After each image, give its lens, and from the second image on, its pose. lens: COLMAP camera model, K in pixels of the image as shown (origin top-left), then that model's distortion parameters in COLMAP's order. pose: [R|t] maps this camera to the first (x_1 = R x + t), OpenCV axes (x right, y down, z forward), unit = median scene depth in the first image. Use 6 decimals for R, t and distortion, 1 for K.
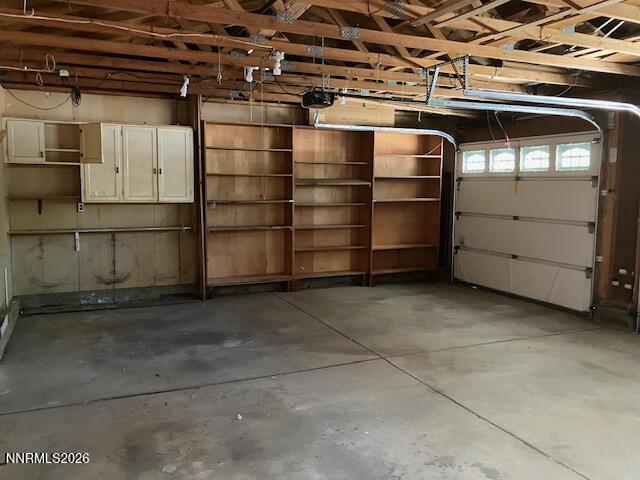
lens RADIAL K [[541.3, 0, 321.4], [0, 541.3, 239.6], [0, 0, 1]] dist [0.060134, -0.058224]
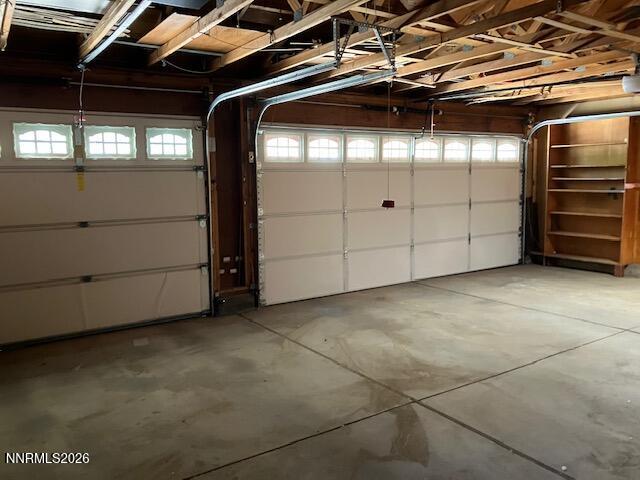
lens RADIAL K [[541.3, 0, 321.3], [0, 541.3, 237.9], [0, 0, 1]] dist [0.060134, -0.058224]
pose [[-0.185970, -0.127131, 0.974296, -0.542177], [0.113992, 0.982107, 0.149908, -0.130108], [-0.975920, 0.138941, -0.168151, 1.139734]]
